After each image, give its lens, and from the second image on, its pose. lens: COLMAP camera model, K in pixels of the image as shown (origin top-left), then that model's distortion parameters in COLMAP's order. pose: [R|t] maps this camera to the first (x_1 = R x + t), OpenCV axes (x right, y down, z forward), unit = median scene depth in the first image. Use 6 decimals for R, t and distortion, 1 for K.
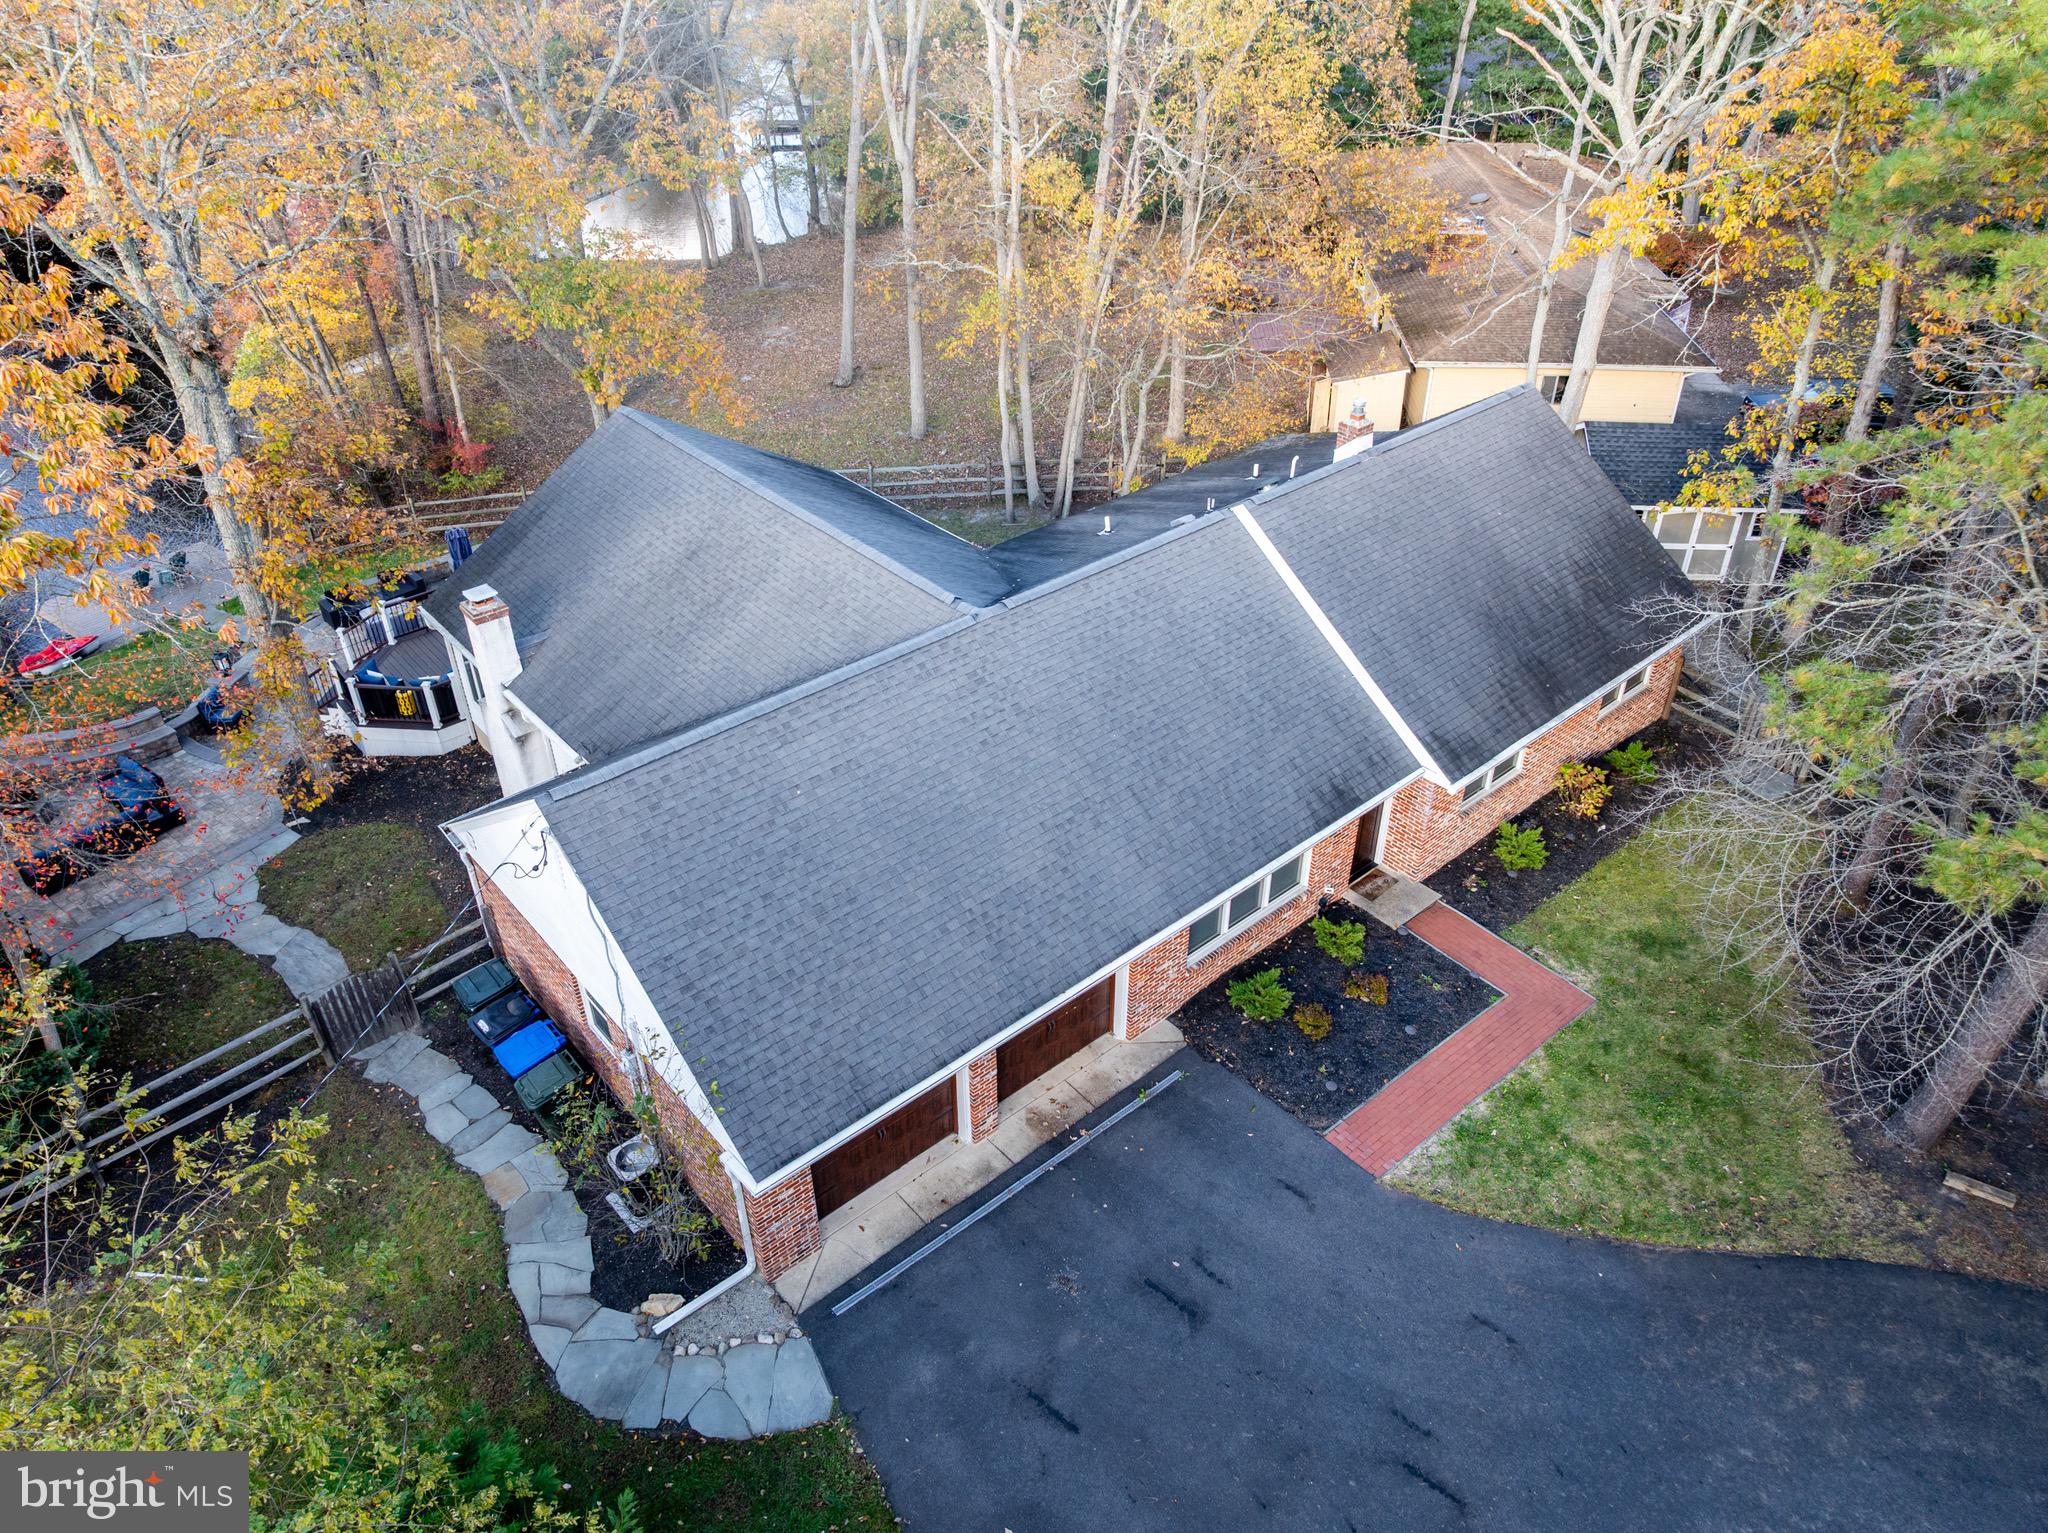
lens RADIAL K [[1431.0, 0, 1023.0], [0, 1431.0, 763.5], [0, 0, 1]] dist [-0.008280, -0.047463]
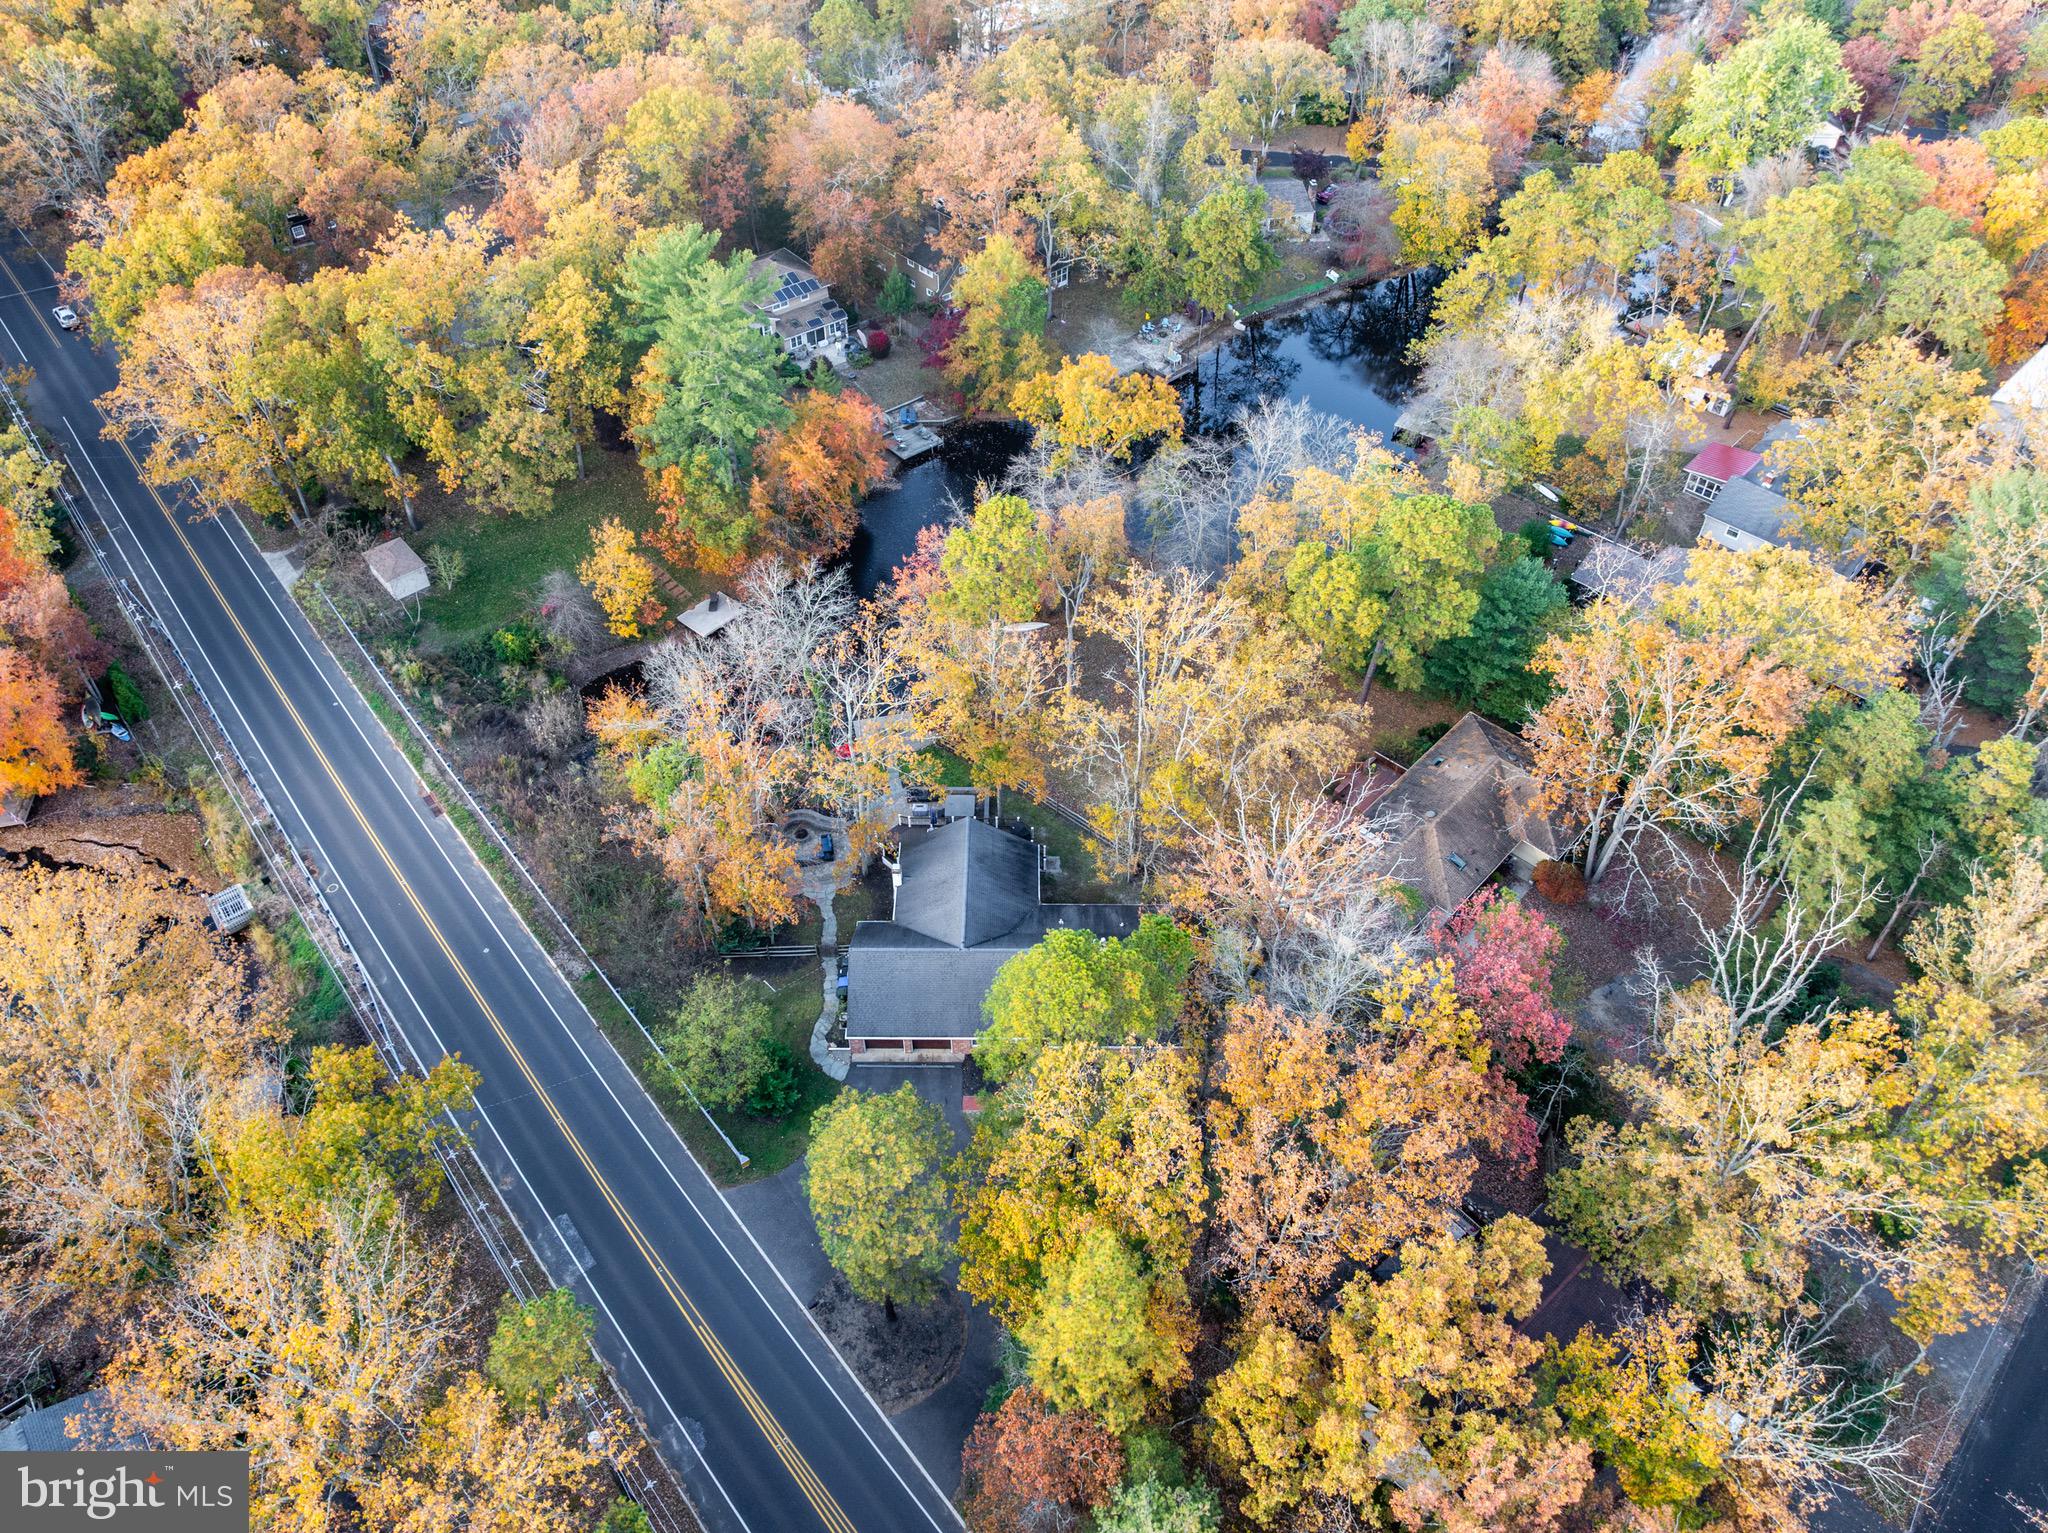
lens RADIAL K [[1431.0, 0, 1023.0], [0, 1431.0, 763.5], [0, 0, 1]] dist [-0.008280, -0.047463]
pose [[0.757784, 0.470668, -0.451924, 1.796029], [-0.383556, 0.881613, 0.275034, -1.861977], [0.527872, -0.035078, 0.848599, -2.519614]]
